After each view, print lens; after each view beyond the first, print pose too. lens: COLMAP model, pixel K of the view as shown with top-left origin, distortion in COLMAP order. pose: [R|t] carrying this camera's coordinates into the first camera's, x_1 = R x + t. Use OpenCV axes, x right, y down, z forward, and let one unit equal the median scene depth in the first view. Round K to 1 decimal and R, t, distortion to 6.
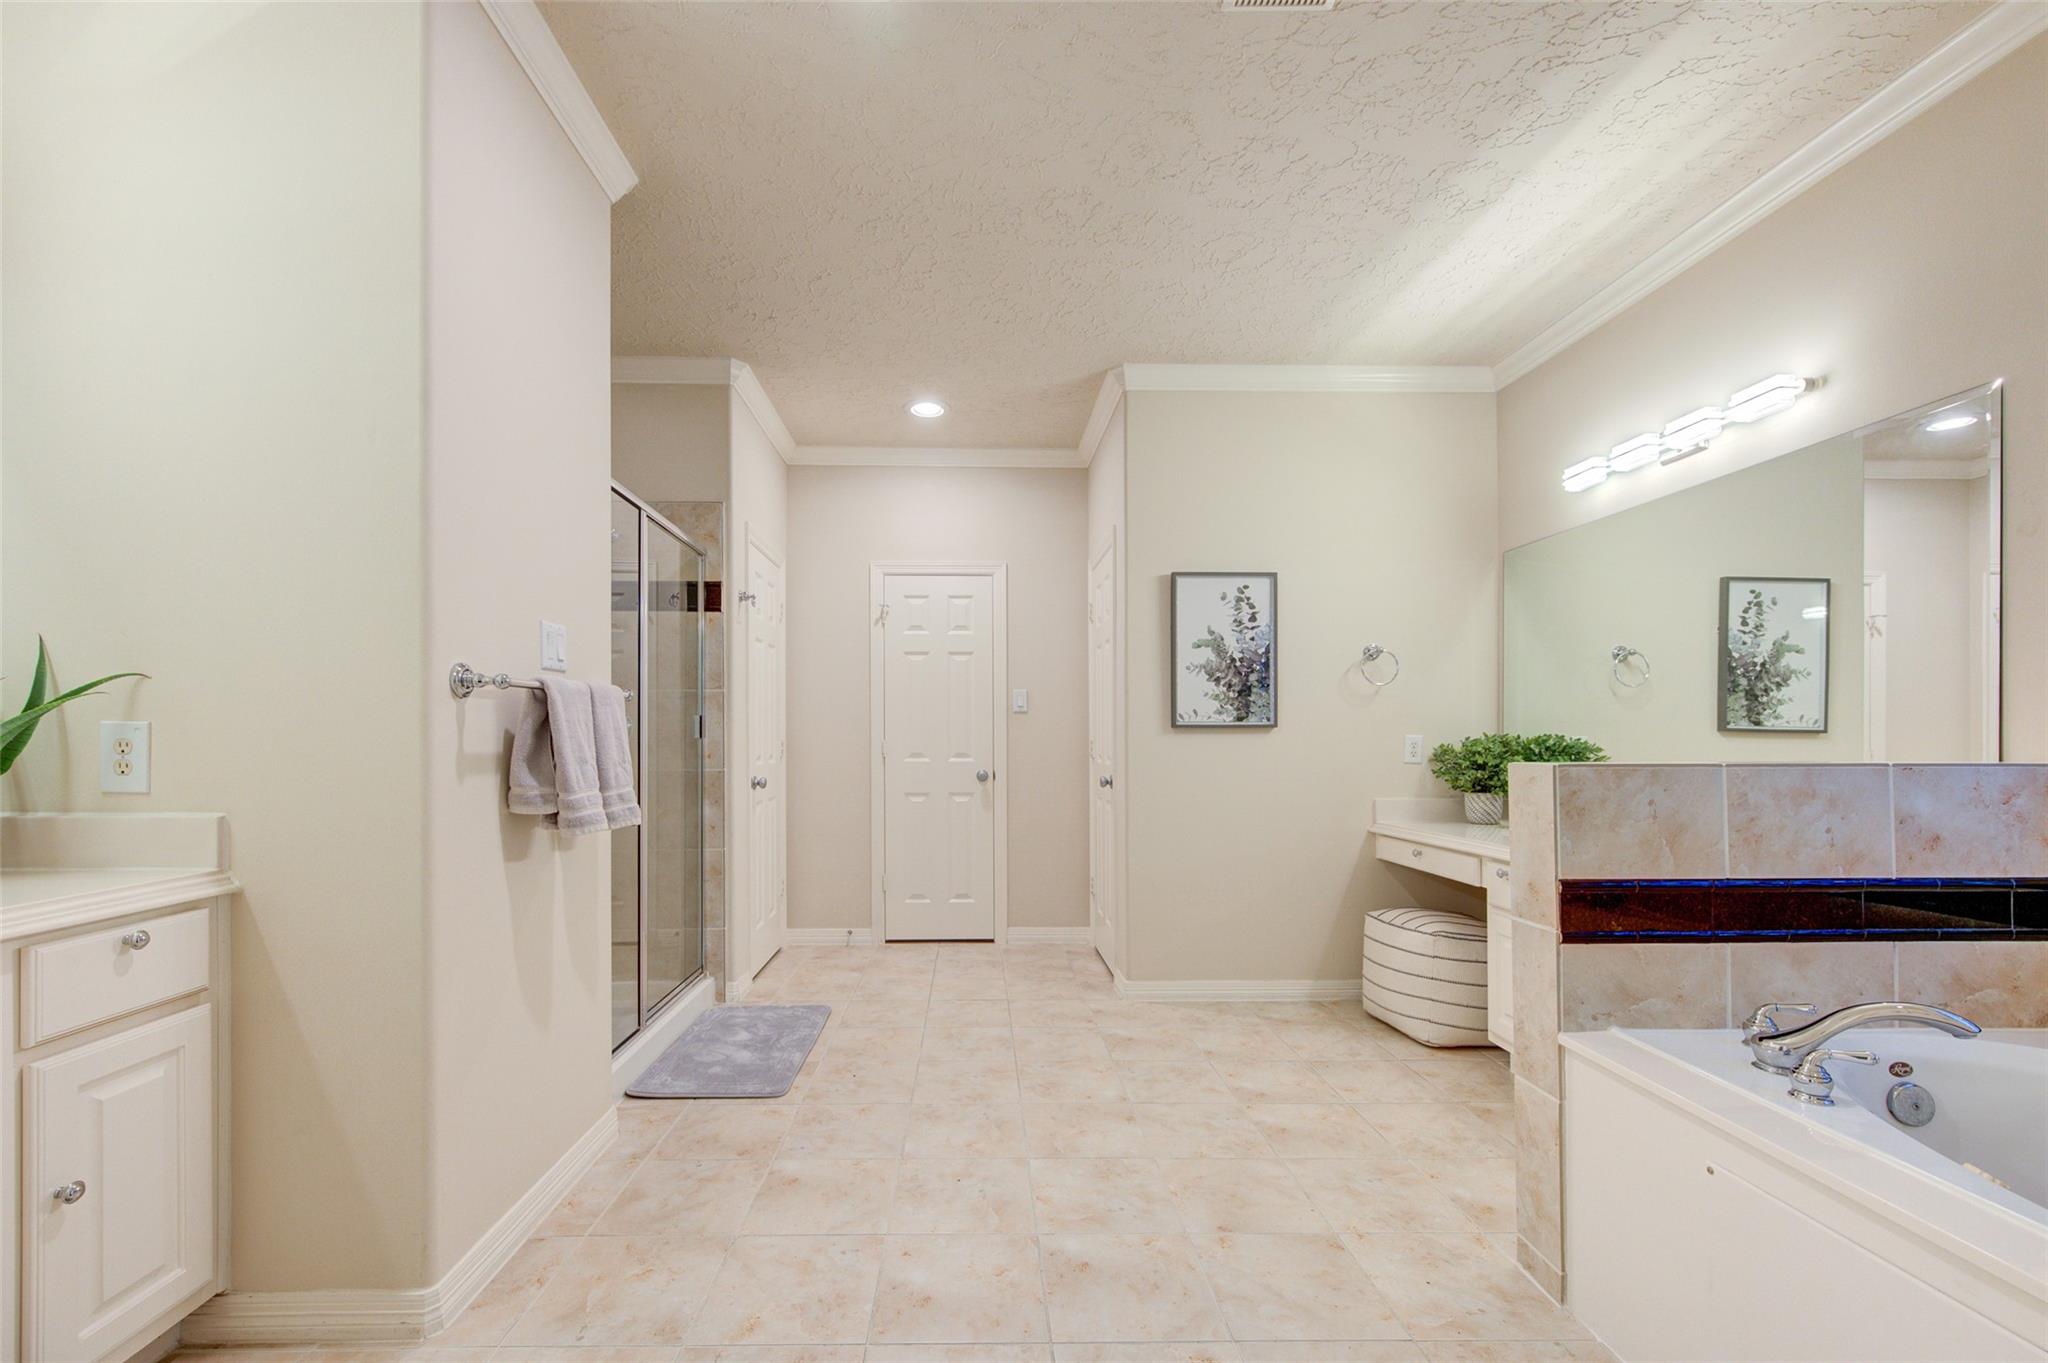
lens RADIAL K [[832.7, 0, 1013.8], [0, 832.7, 742.7], [0, 0, 1]] dist [-0.000476, -0.000066]
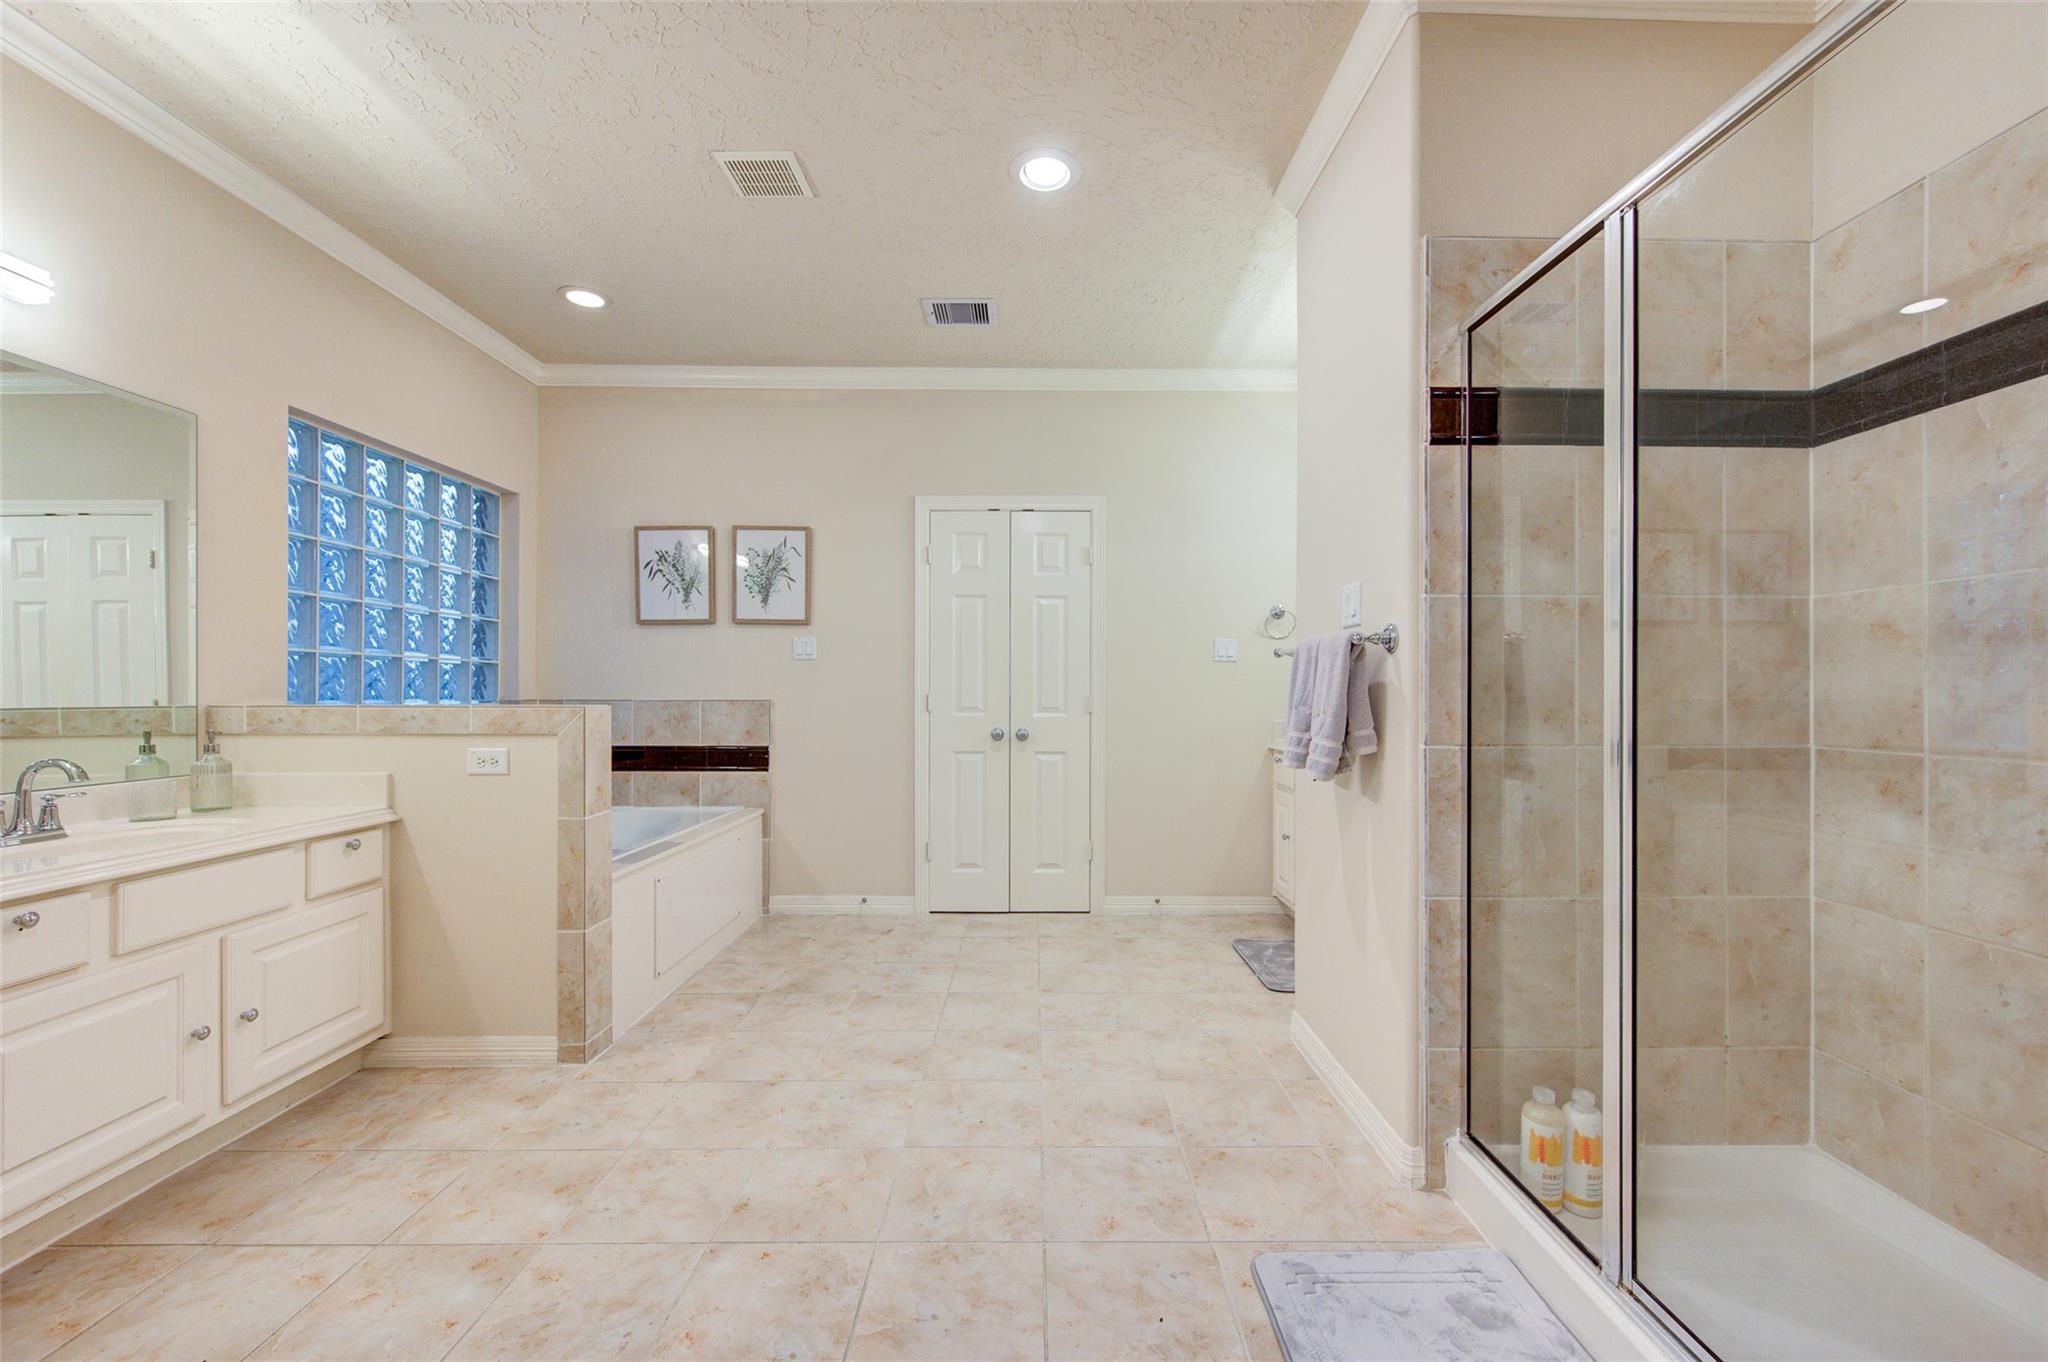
lens RADIAL K [[813.9, 0, 1029.7], [0, 813.9, 694.8], [0, 0, 1]] dist [0.000137, -0.000165]
pose [[-0.998706, -0.000792, 0.050849, -0.102356], [-0.000450, 0.999977, 0.006728, -0.002053], [-0.050853, 0.006697, -0.998684, 1.161334]]
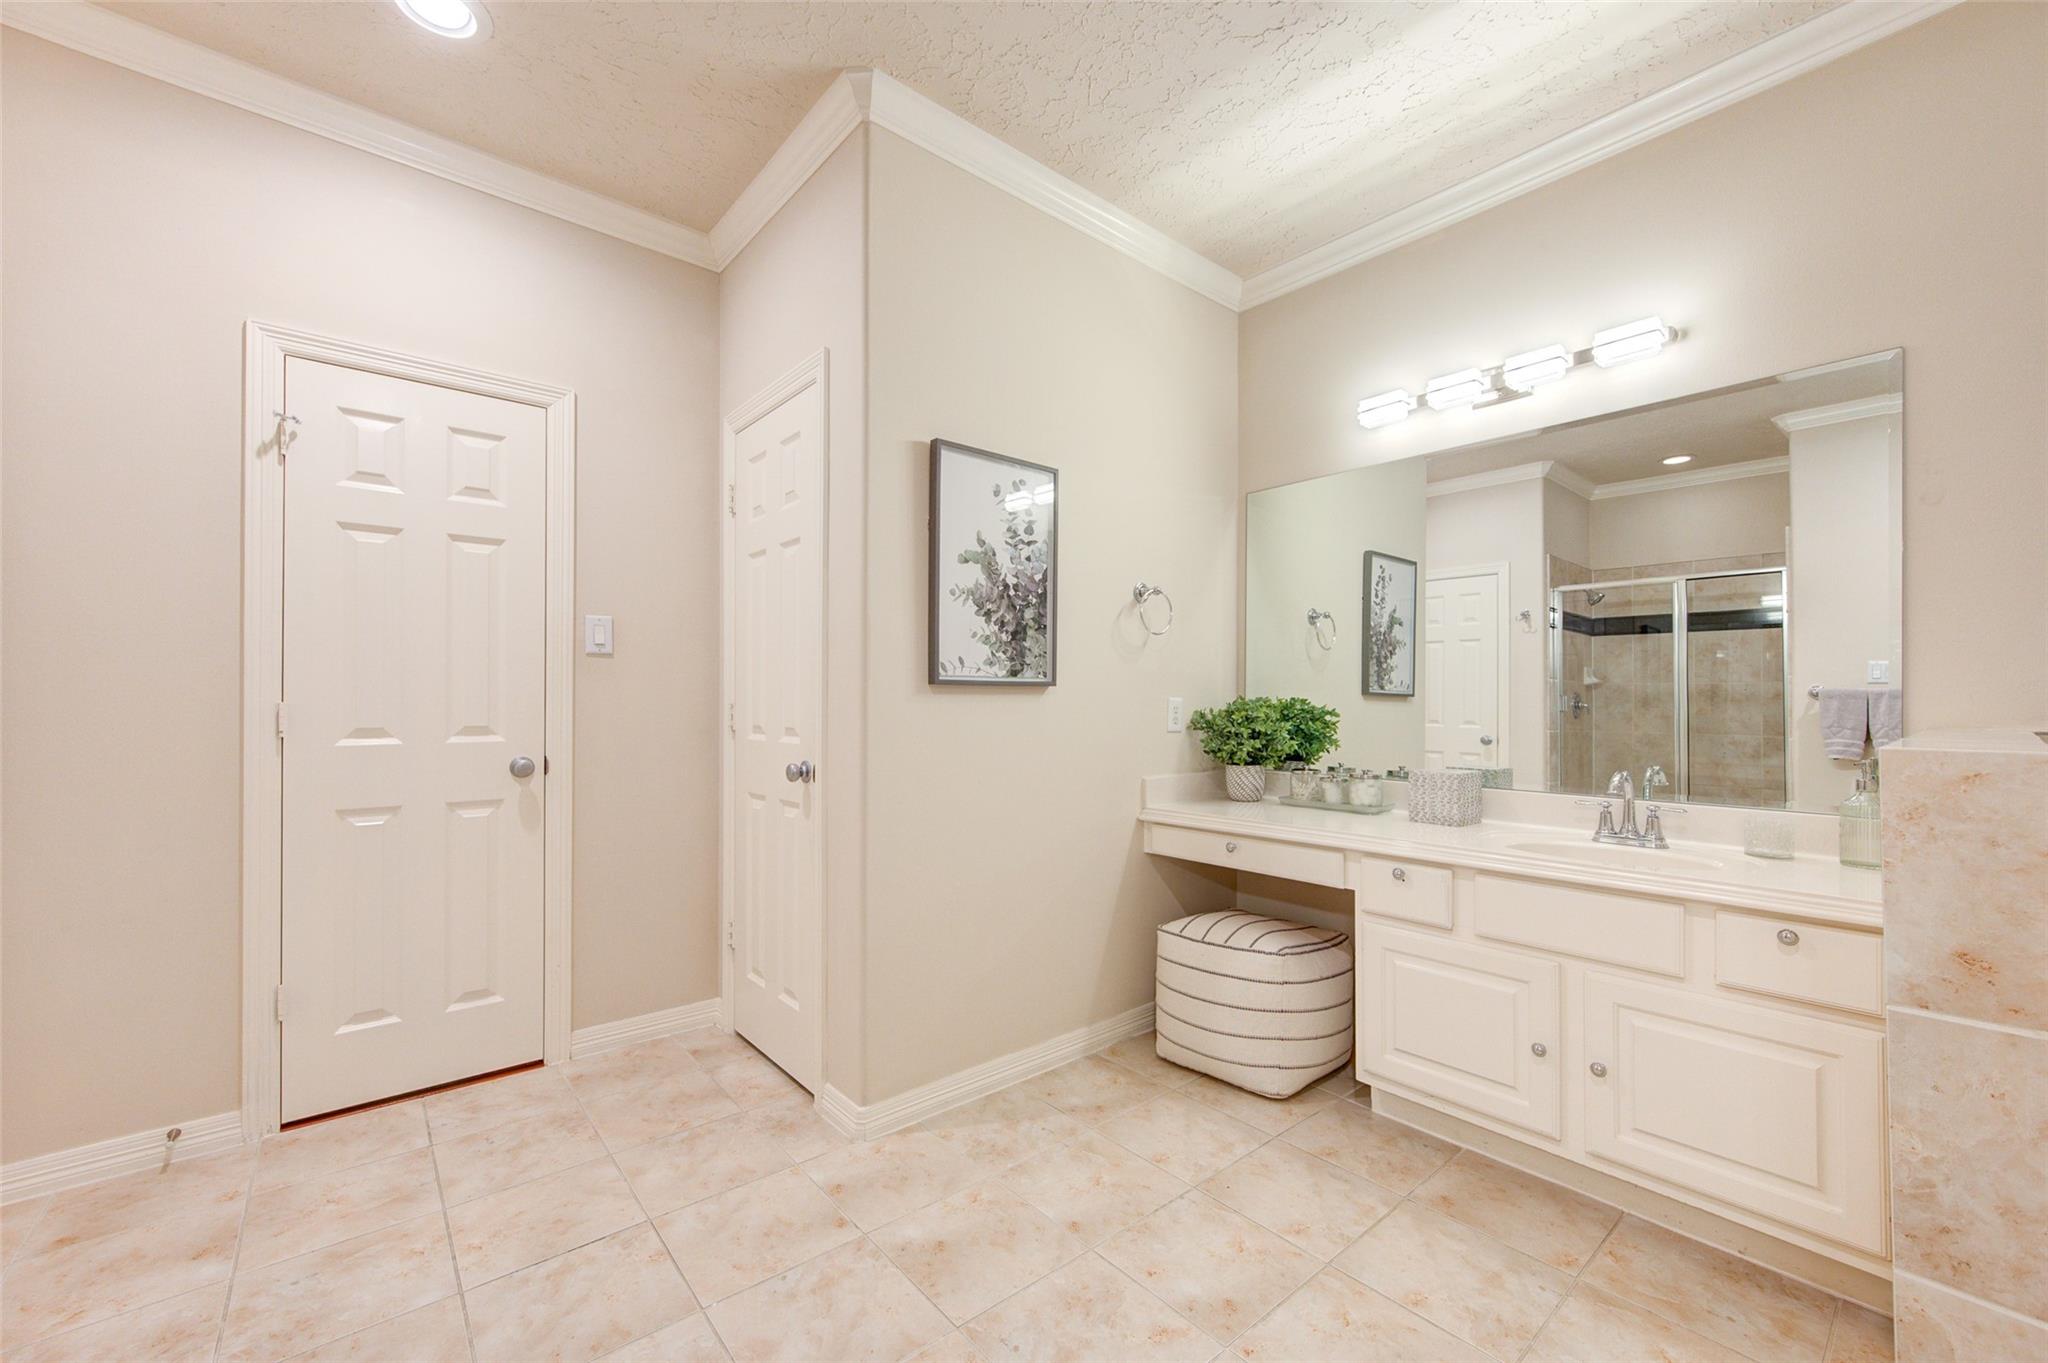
lens RADIAL K [[821.5, 0, 1050.0], [0, 821.5, 695.5], [0, 0, 1]] dist [0.000126, -0.000232]
pose [[0.789079, 0.005435, 0.614267, -0.120969], [-0.000712, 0.999968, -0.007933, -0.004805], [-0.614291, 0.005823, 0.789058, 0.449406]]
